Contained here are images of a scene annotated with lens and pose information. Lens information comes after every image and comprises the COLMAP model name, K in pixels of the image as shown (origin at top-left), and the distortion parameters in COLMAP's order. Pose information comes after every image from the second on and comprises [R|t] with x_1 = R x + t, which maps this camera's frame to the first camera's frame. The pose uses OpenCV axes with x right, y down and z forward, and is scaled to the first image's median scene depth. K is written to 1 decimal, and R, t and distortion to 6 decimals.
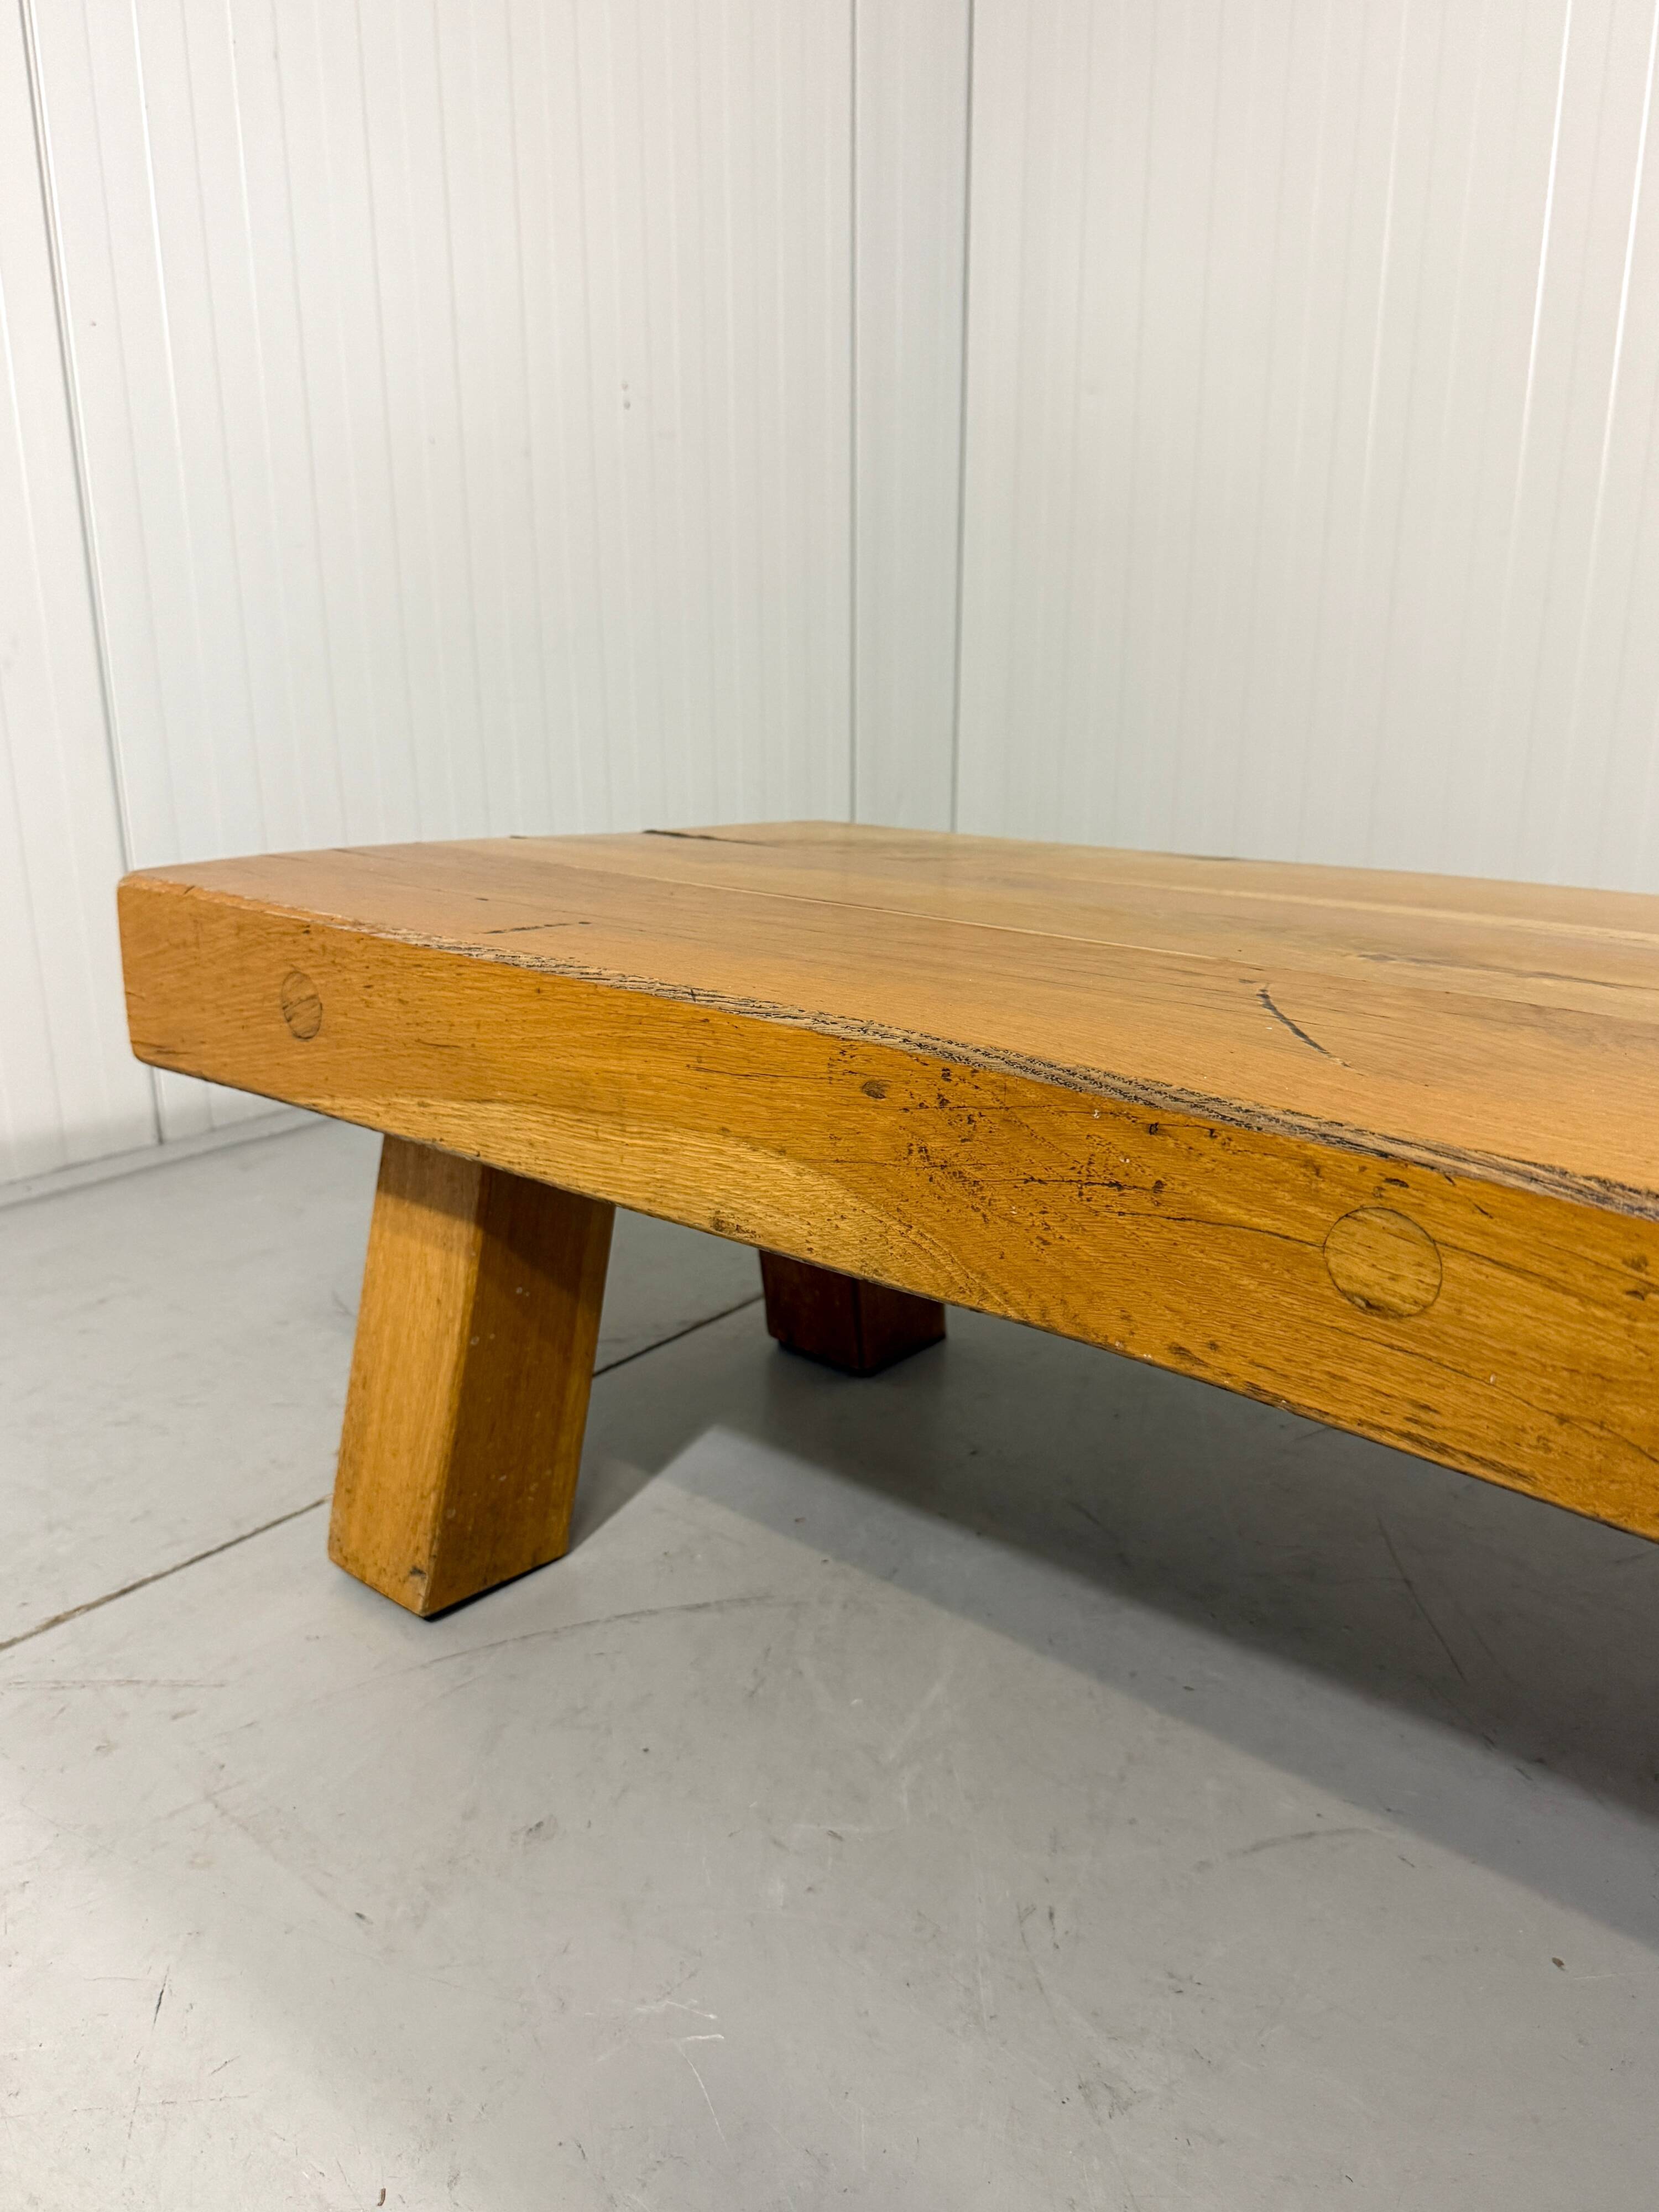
lens RADIAL K [[1735.6, 0, 815.3], [0, 1735.6, 1093.0], [0, 0, 1]] dist [0.102403, -0.190471]
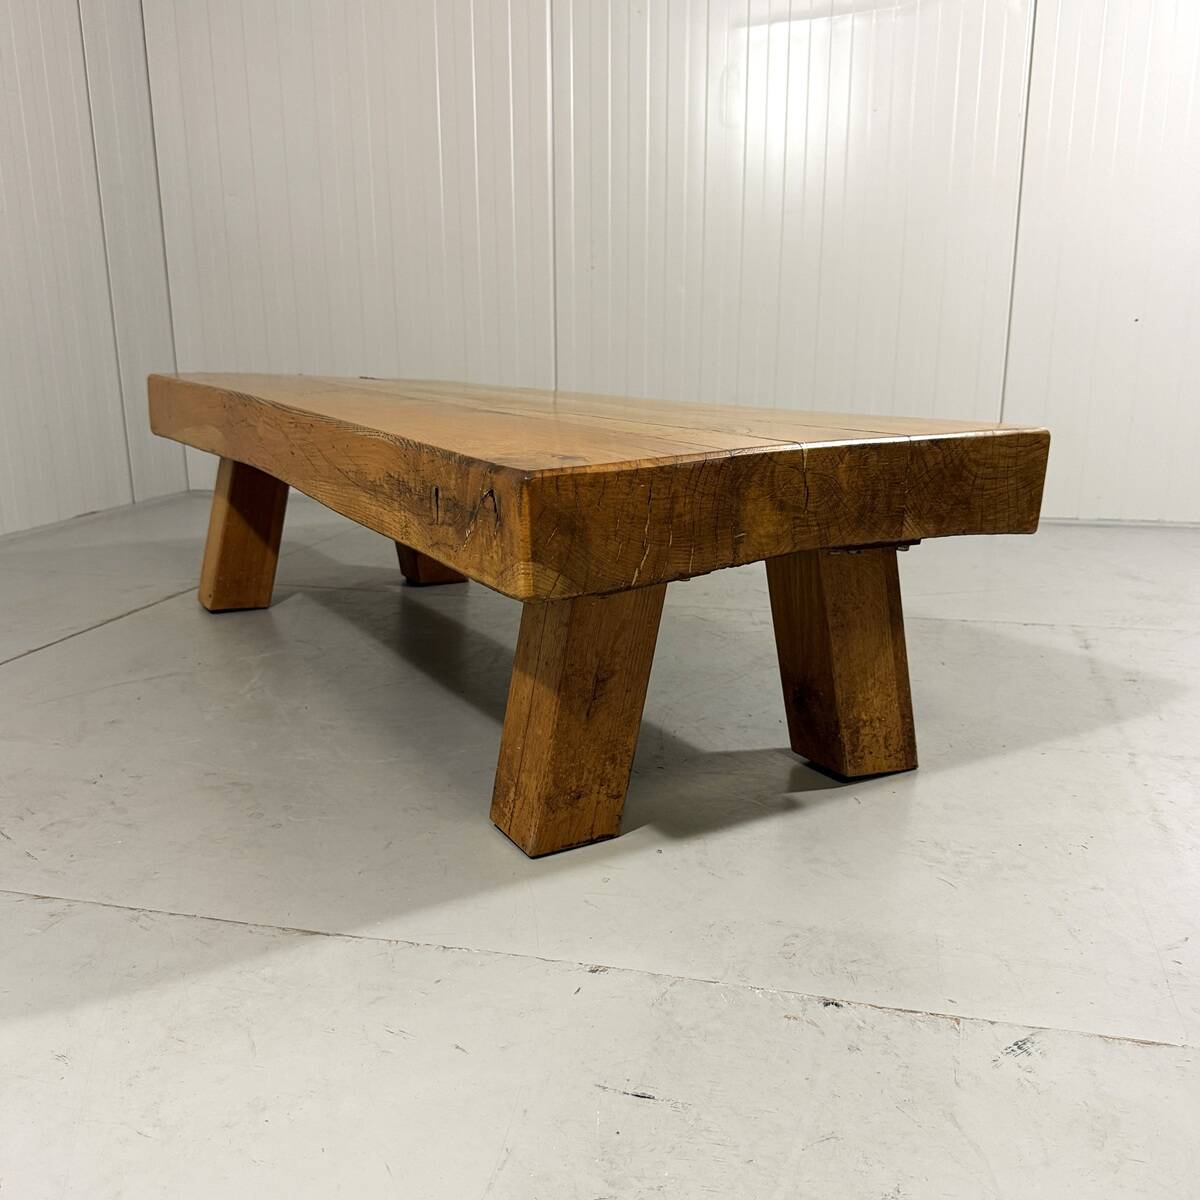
lens RADIAL K [[1180.1, 0, 600.0], [0, 1180.1, 627.4], [0, 0, 1]] dist [0.199838, 0.003109]
pose [[0.949741, 0.078500, -0.303036, 1.118318], [-0.086939, 0.996109, -0.014437, 0.302704], [0.300723, 0.040057, 0.952870, -0.867698]]
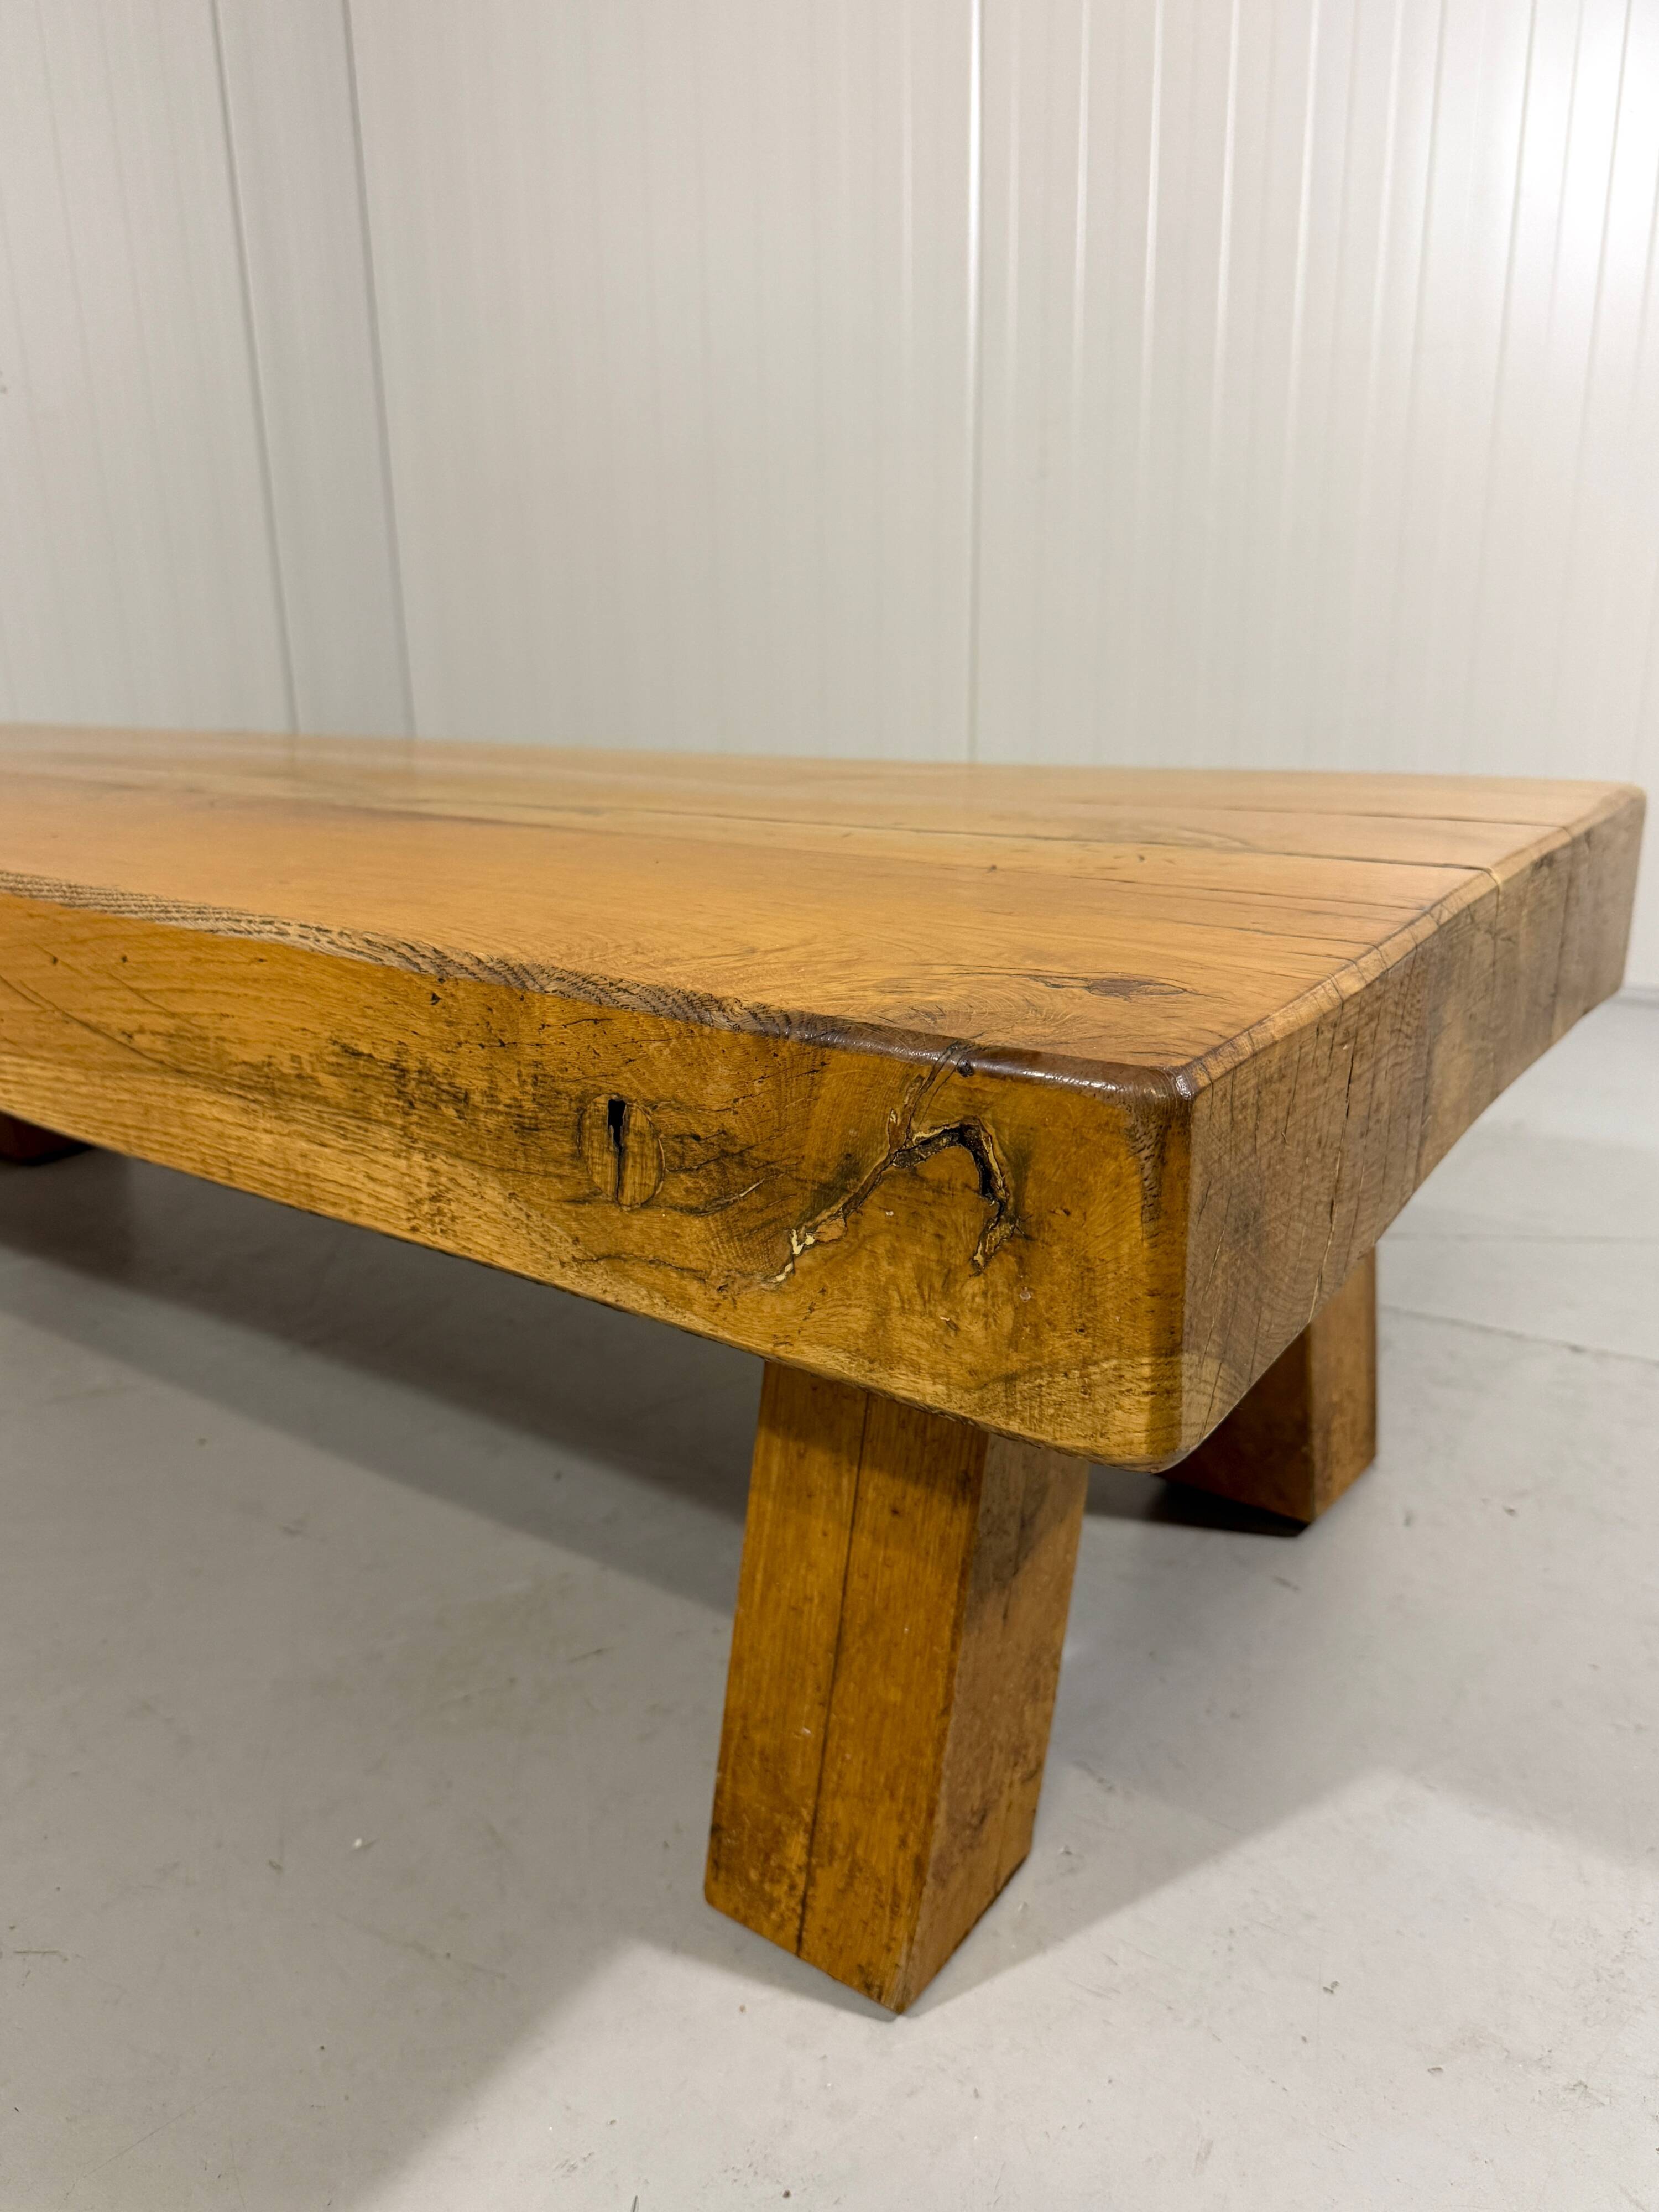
lens RADIAL K [[1700.5, 0, 842.8], [0, 1700.5, 1099.9], [0, 0, 1]] dist [0.102031, -0.177021]
pose [[0.992780, -0.052257, 0.107972, 0.628456], [0.050252, 0.998511, 0.021212, 0.159497], [-0.108919, -0.015633, 0.993928, -0.372642]]
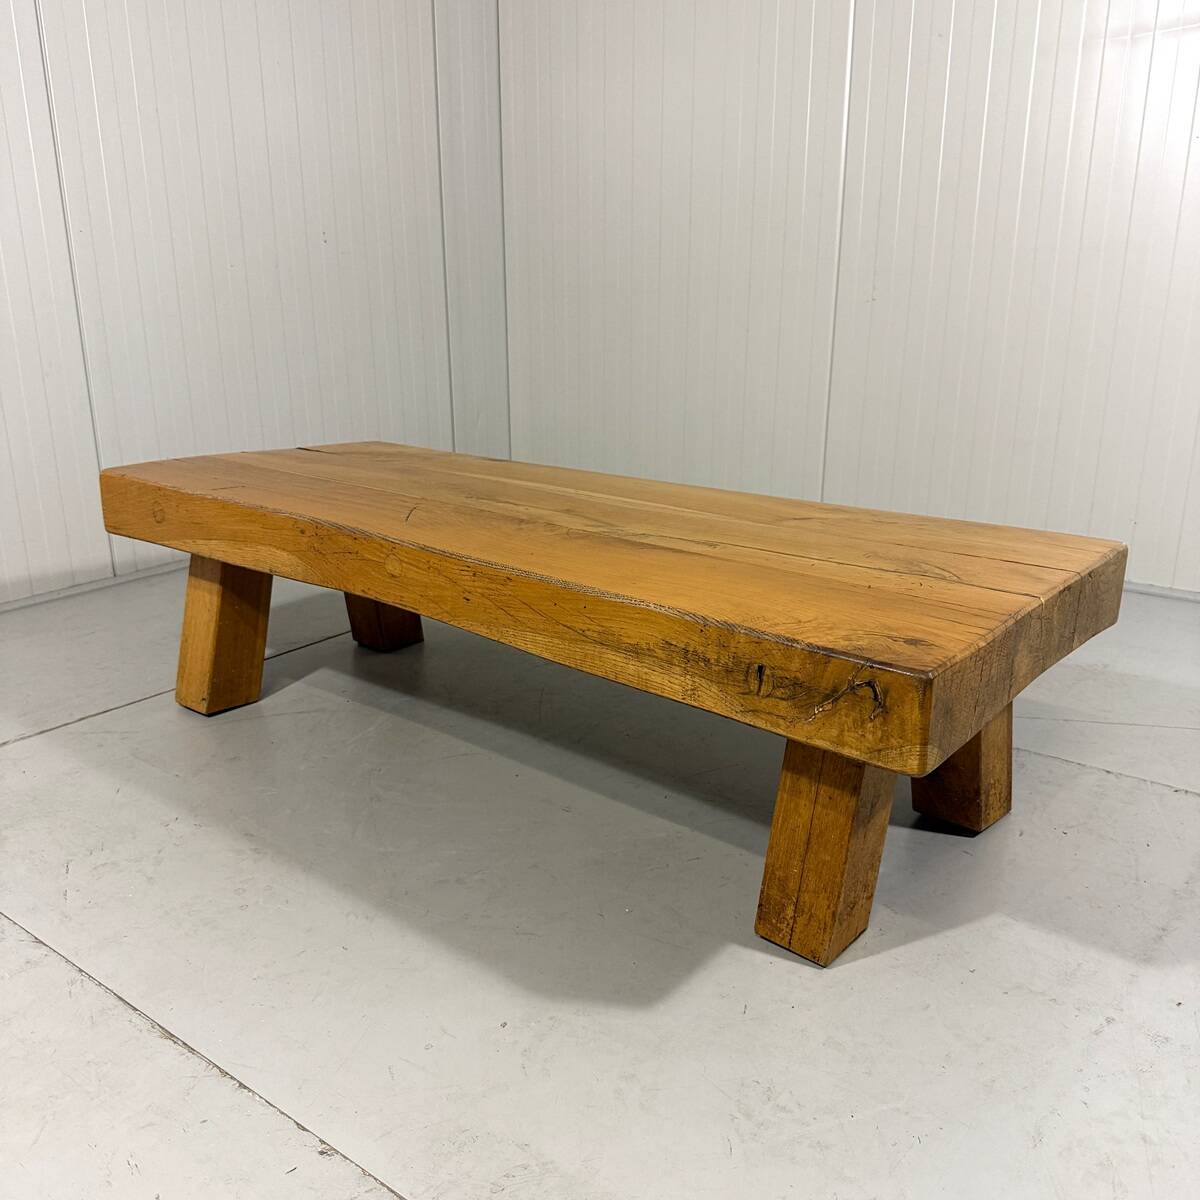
lens RADIAL K [[1171.2, 0, 600.0], [0, 1171.2, 600.0], [0, 0, 1]] dist [0.188567, -0.372373]
pose [[0.999575, -0.010971, 0.027014, 0.409998], [0.010530, 0.999810, 0.016413, 0.074571], [-0.027189, -0.016122, 0.999500, -1.091654]]
